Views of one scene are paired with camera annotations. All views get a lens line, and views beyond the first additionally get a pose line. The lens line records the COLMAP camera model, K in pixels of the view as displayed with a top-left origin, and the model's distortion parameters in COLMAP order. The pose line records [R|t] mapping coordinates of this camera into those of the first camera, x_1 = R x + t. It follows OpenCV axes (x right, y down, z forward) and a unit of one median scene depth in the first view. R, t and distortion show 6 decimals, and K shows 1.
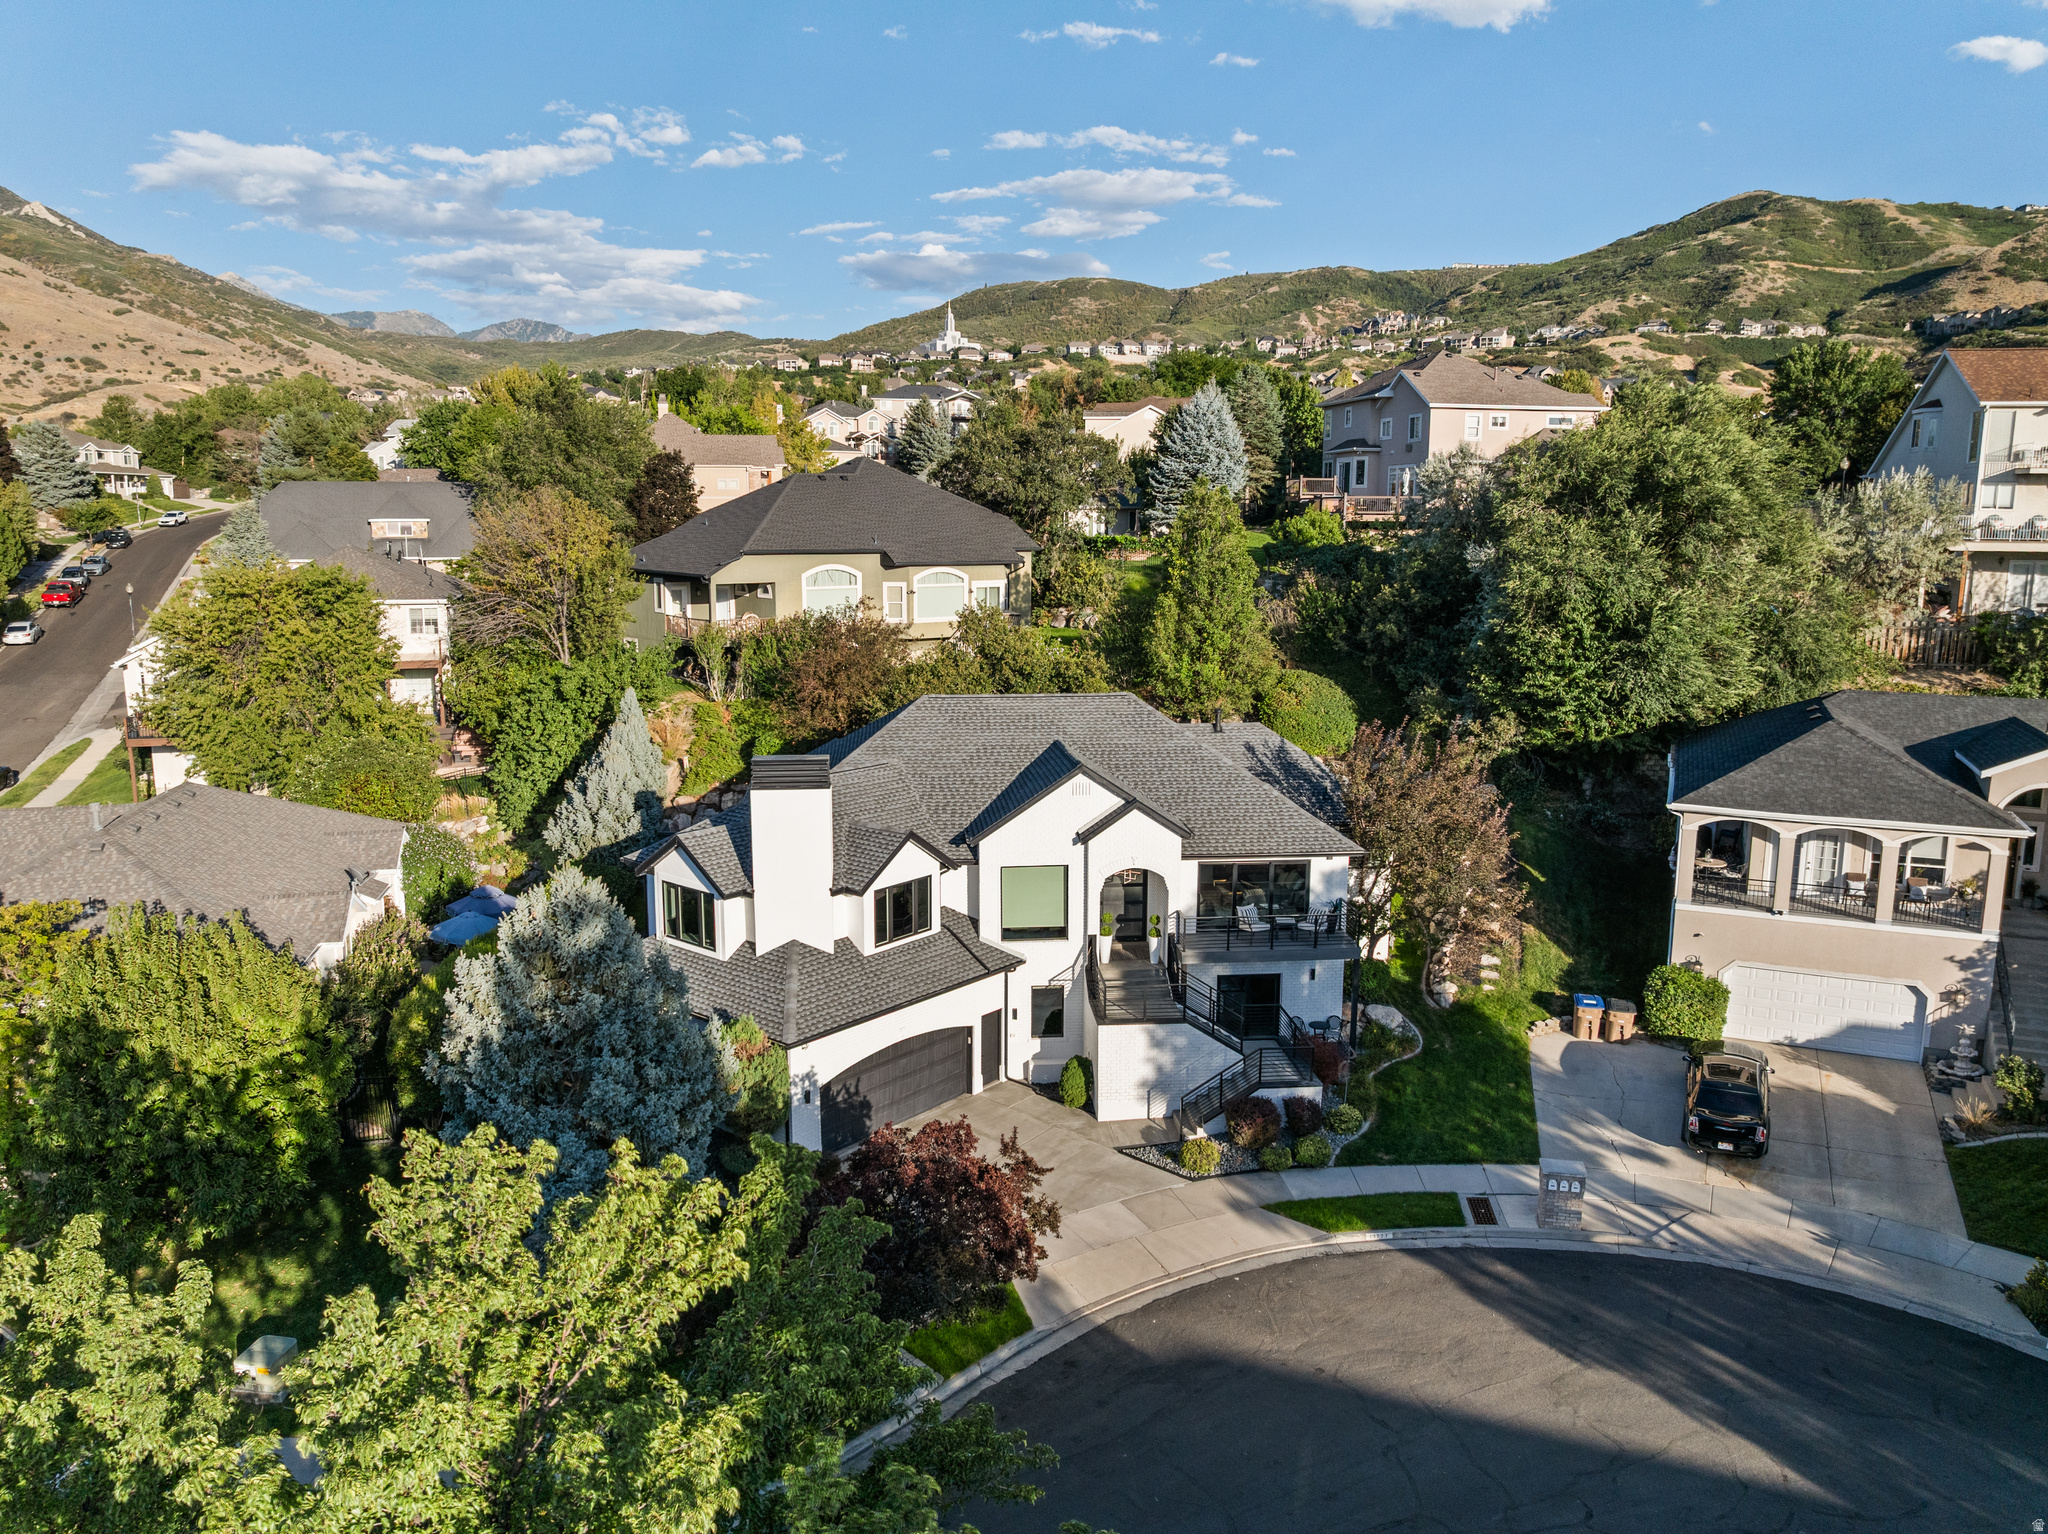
lens RADIAL K [[1433.9, 0, 1024.0], [0, 1433.9, 767.0], [0, 0, 1]] dist [-0.046849, 0.010864]
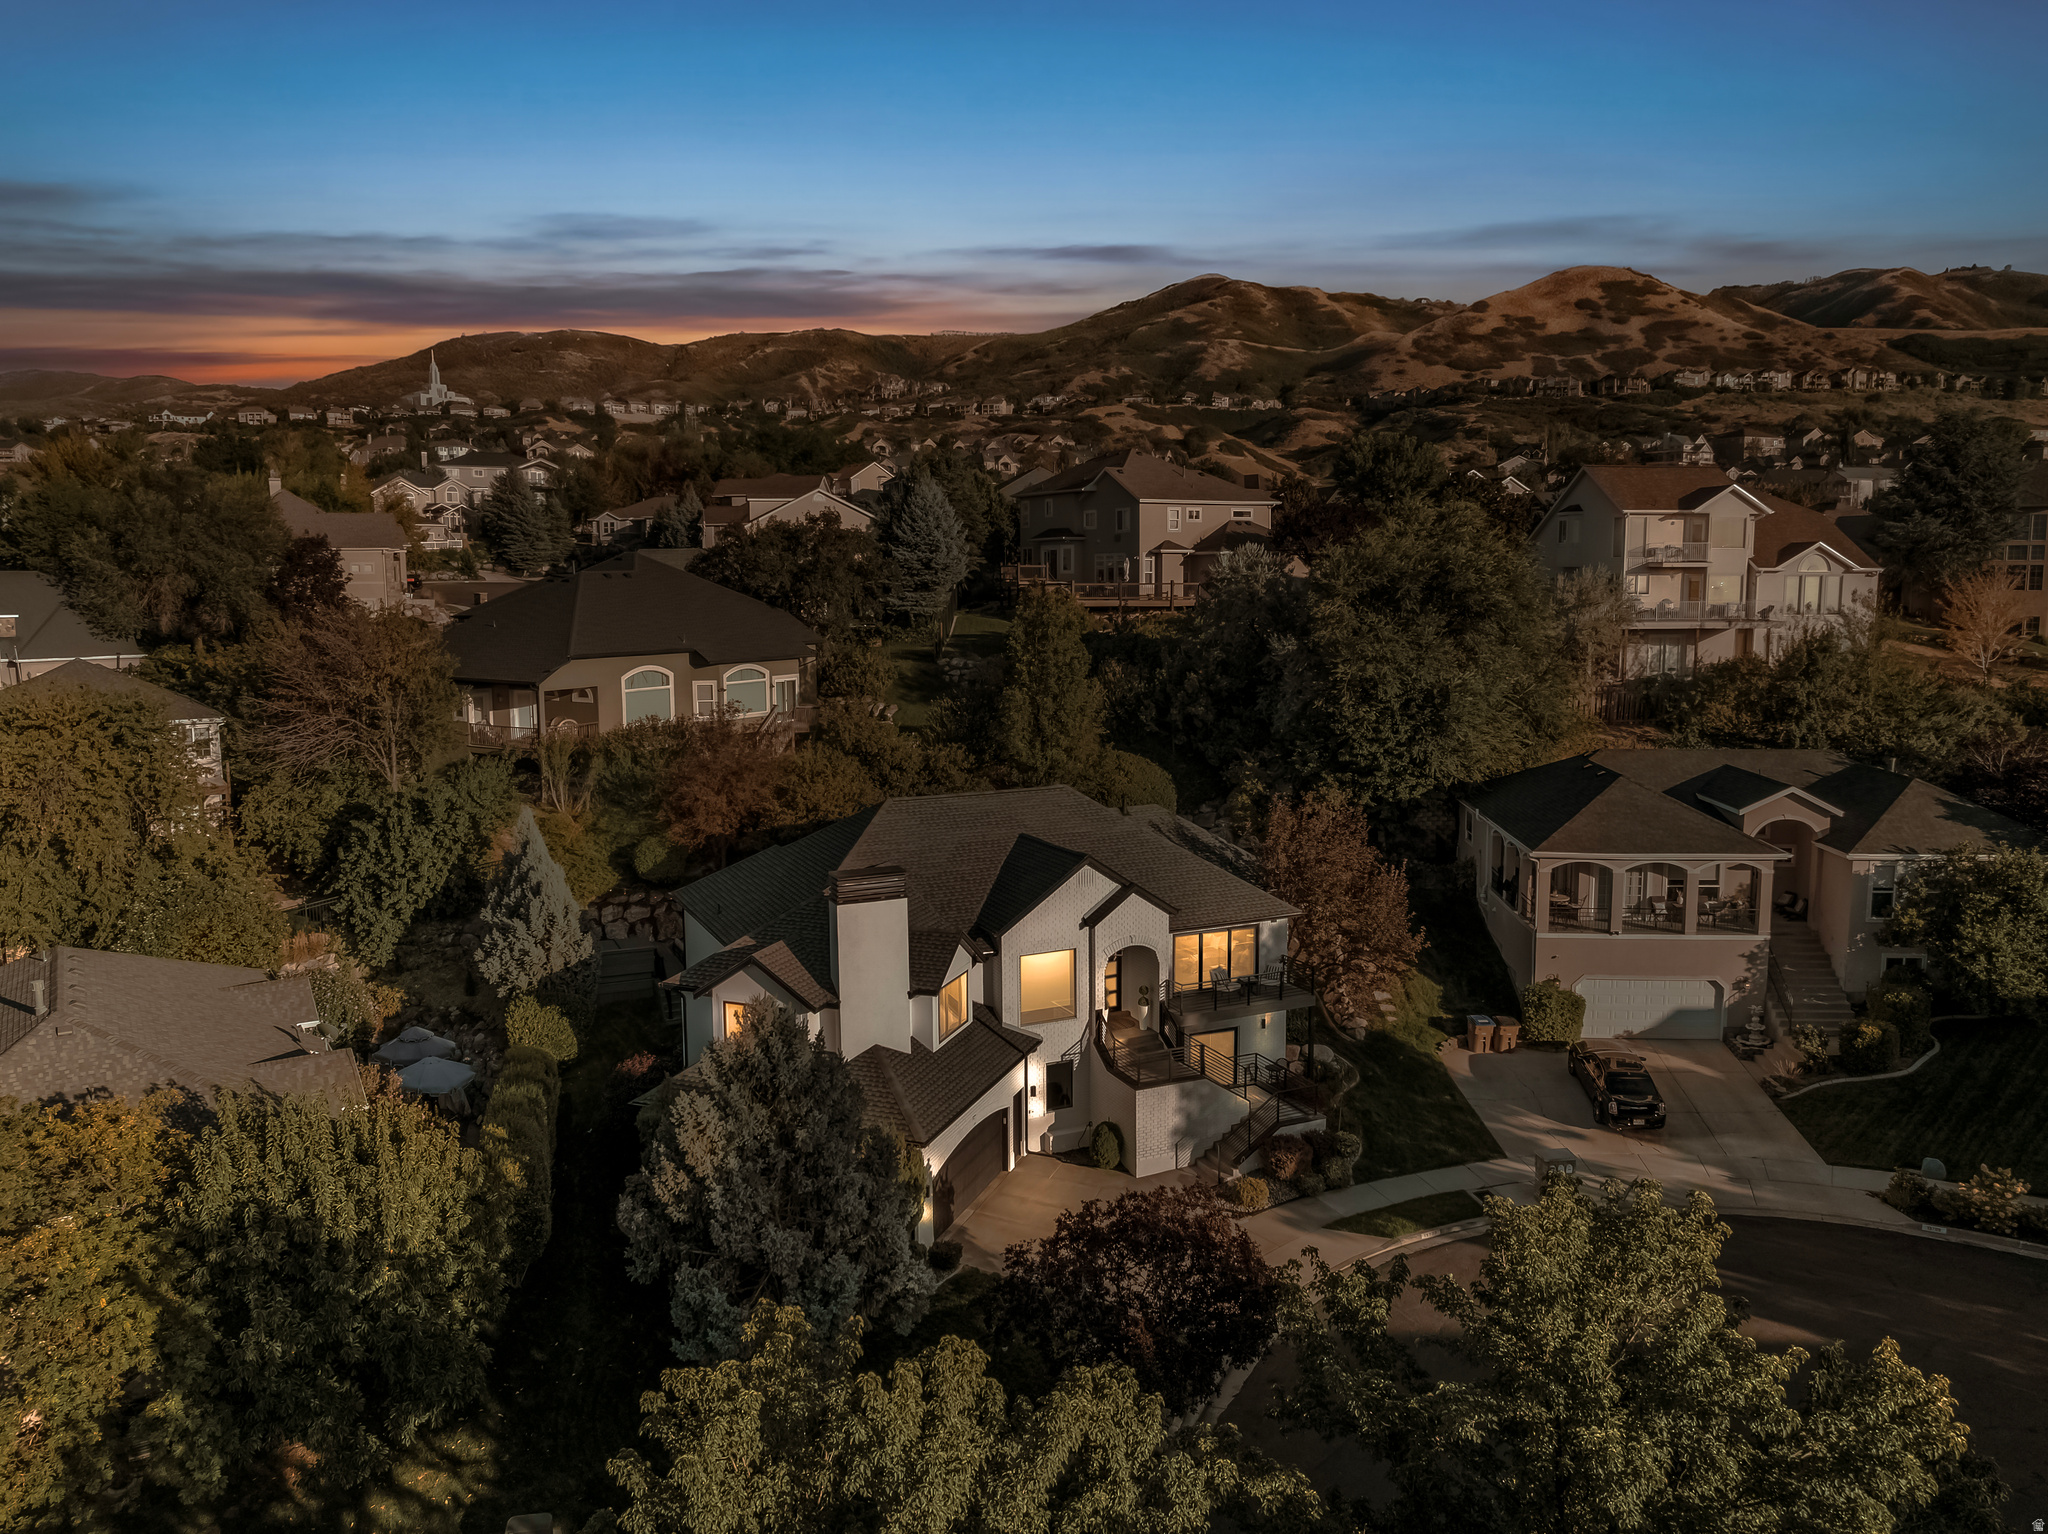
lens RADIAL K [[1459.1, 0, 1024.0], [0, 1459.1, 767.0], [0, 0, 1]] dist [-0.032278, -0.005316]
pose [[0.941807, -0.053248, 0.331910, -0.344767], [0.067276, 0.997256, -0.030909, -0.035553], [-0.329354, 0.051440, 0.942804, -0.042473]]
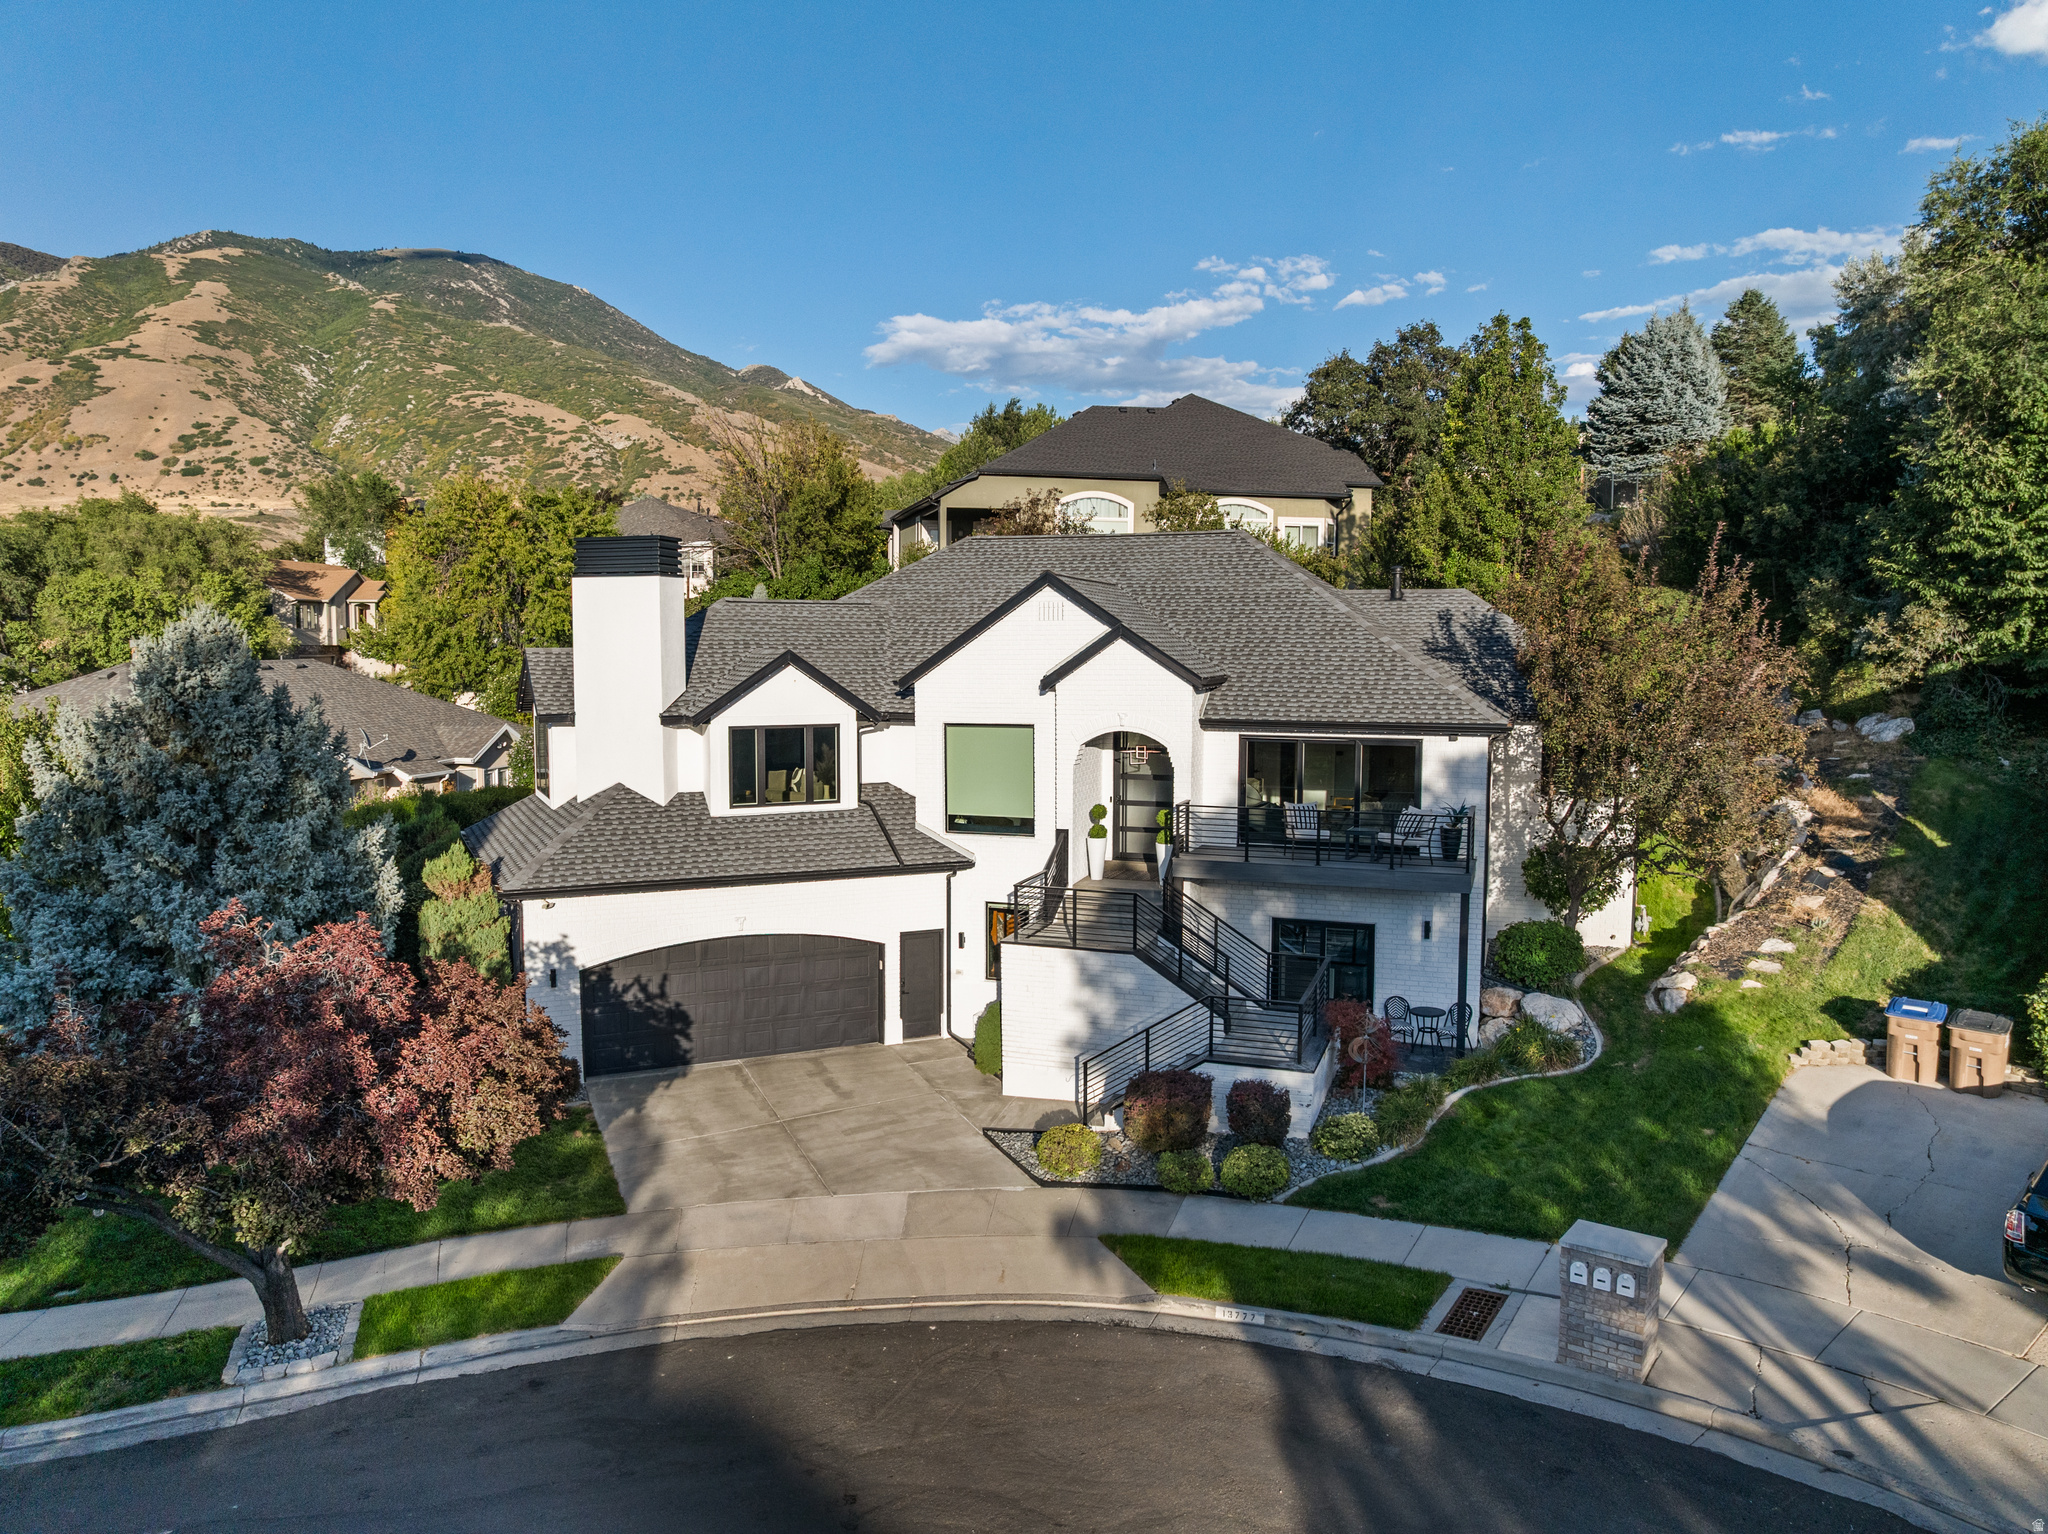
lens RADIAL K [[1438.4, 0, 1018.2], [0, 1438.4, 780.9], [0, 0, 1]] dist [-0.088634, 0.053868]
pose [[0.900392, 0.039005, -0.433328, 0.300333], [-0.073418, 0.995312, -0.062963, 0.129845], [0.428840, 0.088505, 0.899034, 0.358202]]
